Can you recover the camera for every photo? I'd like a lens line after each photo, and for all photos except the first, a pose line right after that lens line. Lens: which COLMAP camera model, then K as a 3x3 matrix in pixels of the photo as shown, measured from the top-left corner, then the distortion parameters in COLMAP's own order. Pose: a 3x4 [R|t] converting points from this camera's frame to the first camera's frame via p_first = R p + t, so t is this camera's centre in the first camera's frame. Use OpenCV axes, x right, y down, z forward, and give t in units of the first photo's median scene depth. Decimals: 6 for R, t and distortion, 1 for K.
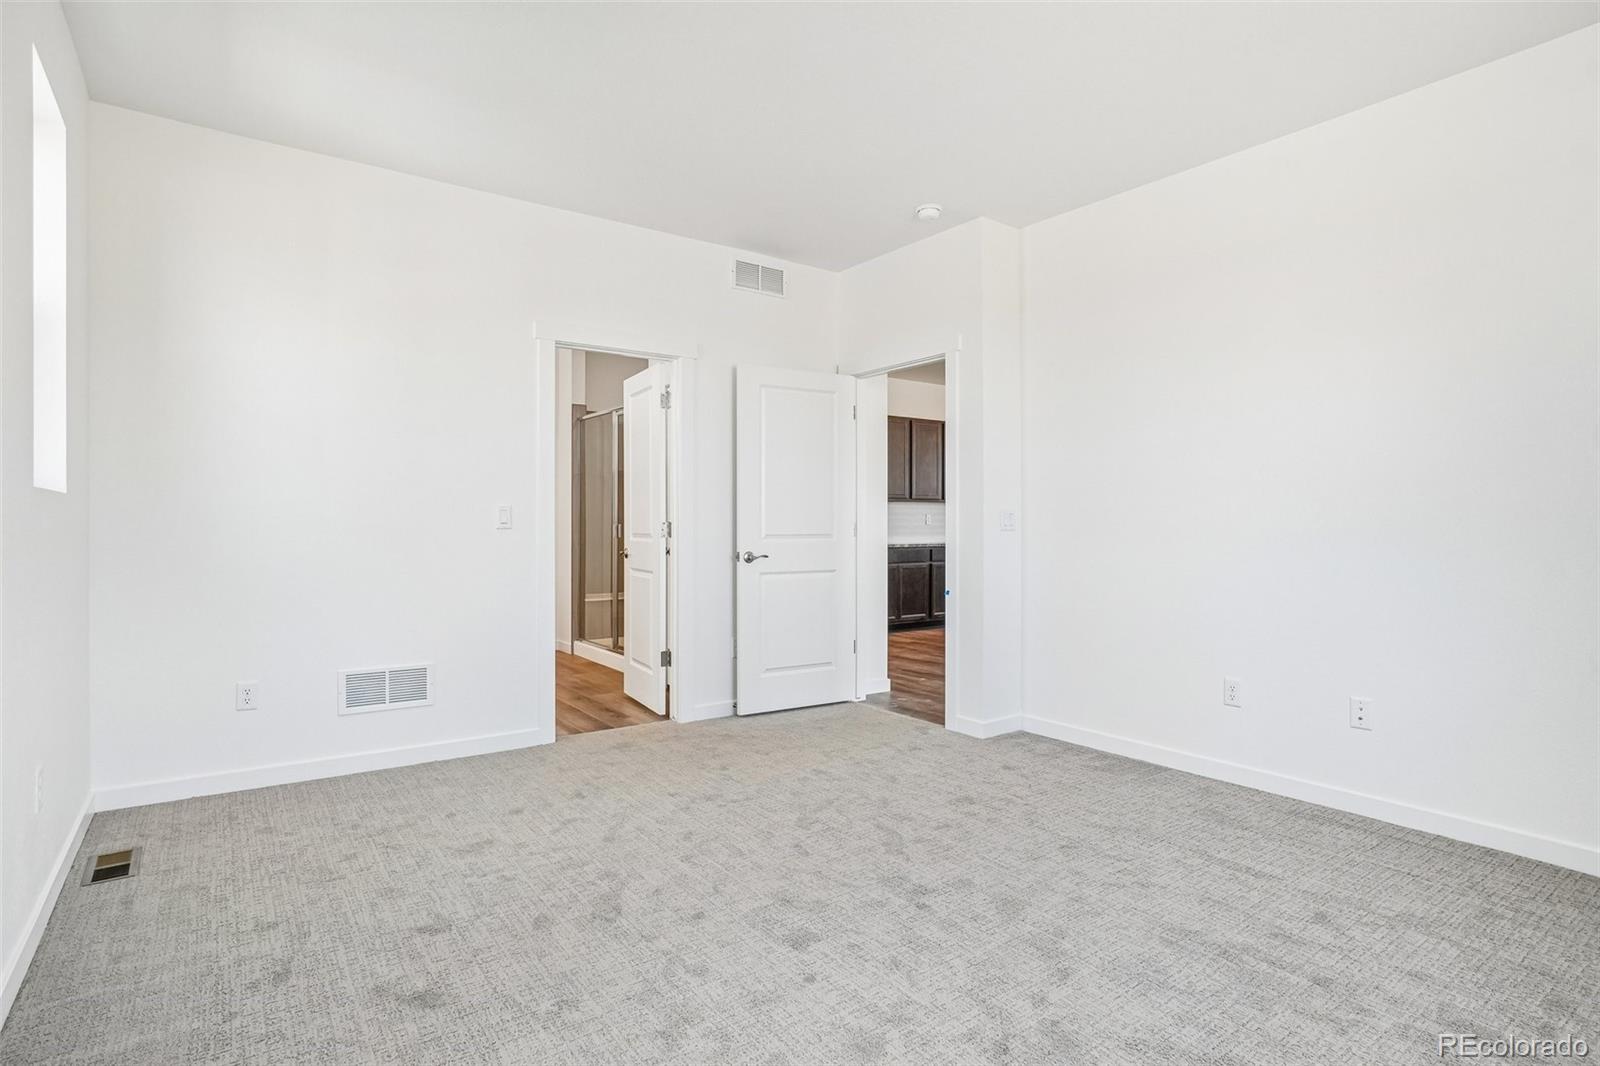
lens RADIAL K [[817.8, 0, 793.0], [0, 817.8, 527.7], [0, 0, 1]] dist [-0.045080, 0.023755]
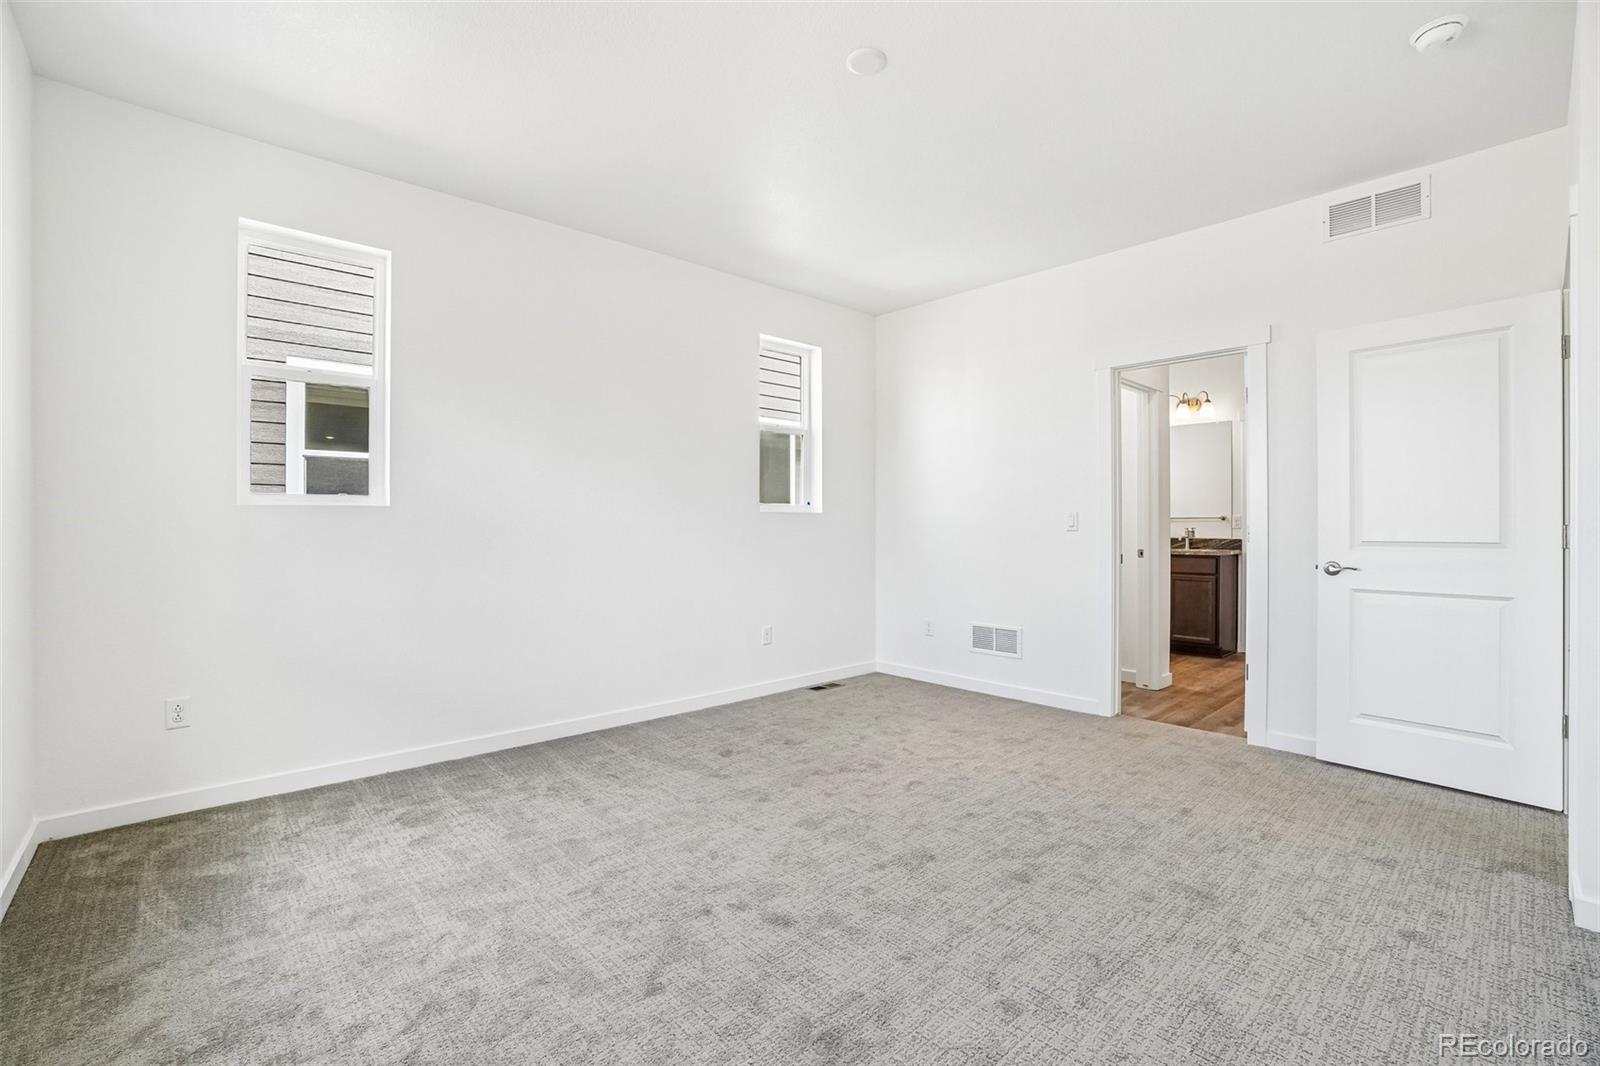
lens RADIAL K [[711.8, 0, 794.1], [0, 711.8, 525.0], [0, 0, 1]] dist [-0.067759, 0.024858]
pose [[0.107447, -0.004780, -0.994199, 0.807656], [-0.006375, 0.999965, -0.005497, 0.001175], [0.994190, 0.006928, 0.107412, 0.561950]]
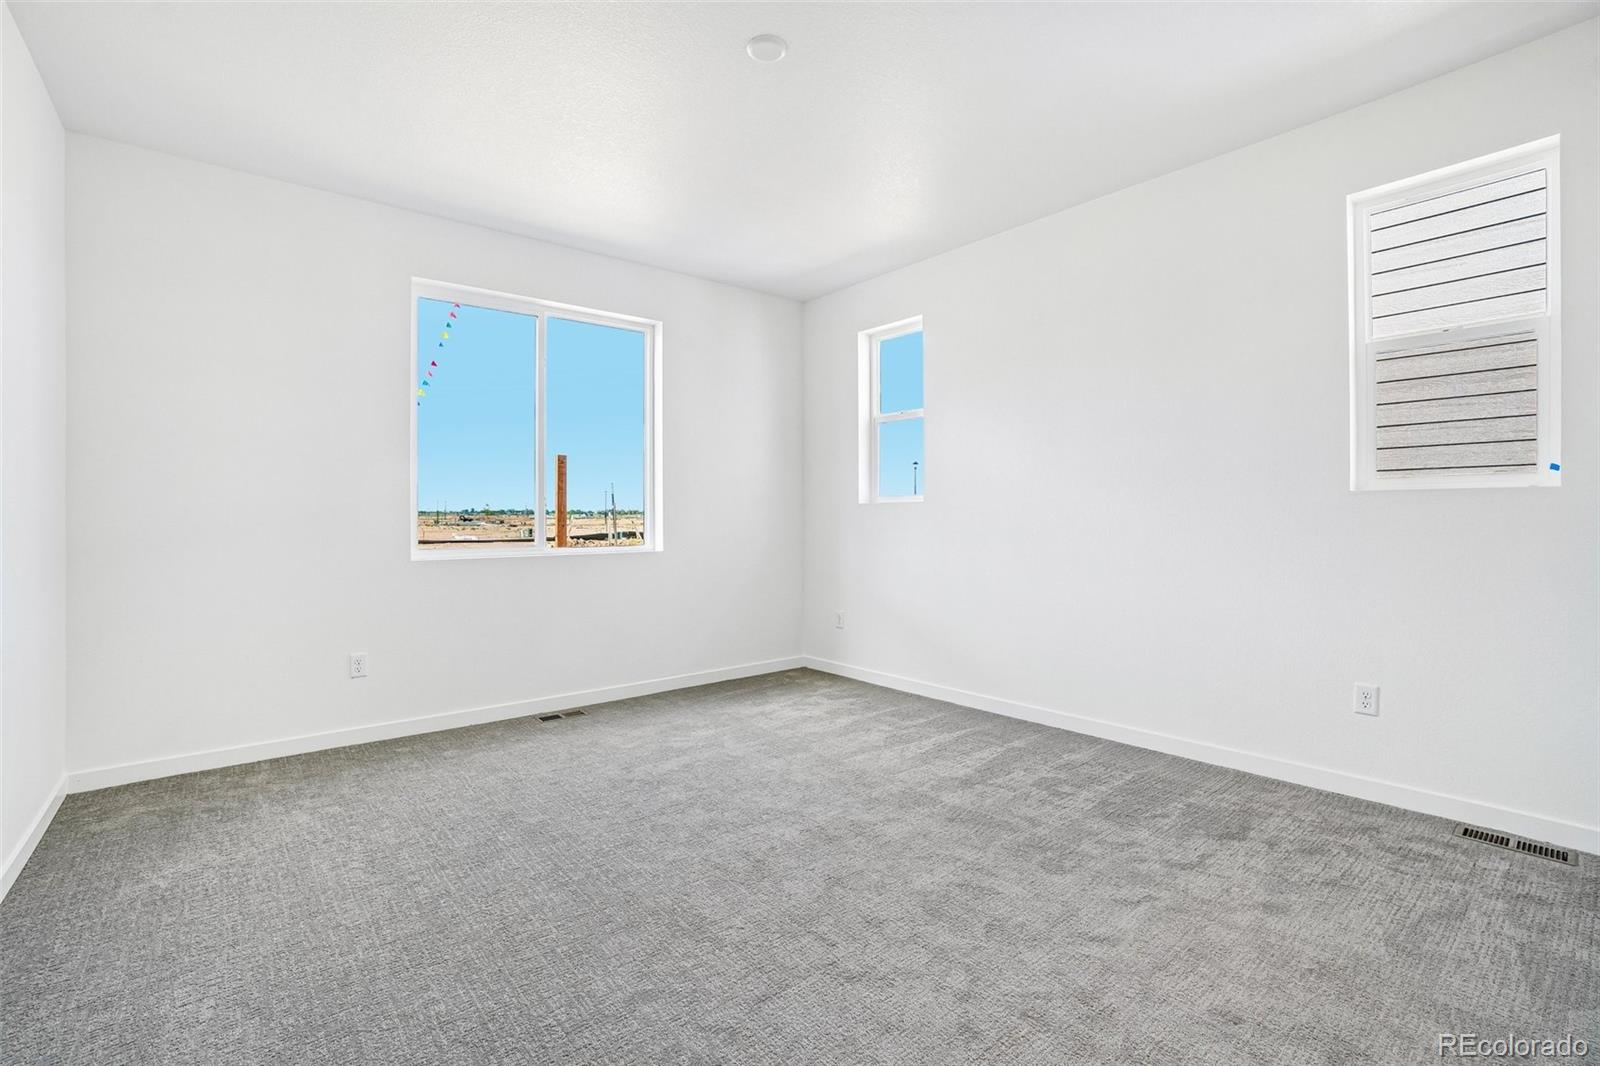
lens RADIAL K [[711.8, 0, 794.1], [0, 711.8, 525.0], [0, 0, 1]] dist [-0.067759, 0.024858]
pose [[-0.997986, -0.007112, -0.063042, 0.104804], [-0.007960, 0.999881, 0.013210, 0.006019], [0.062940, 0.013685, -0.997923, 1.427977]]
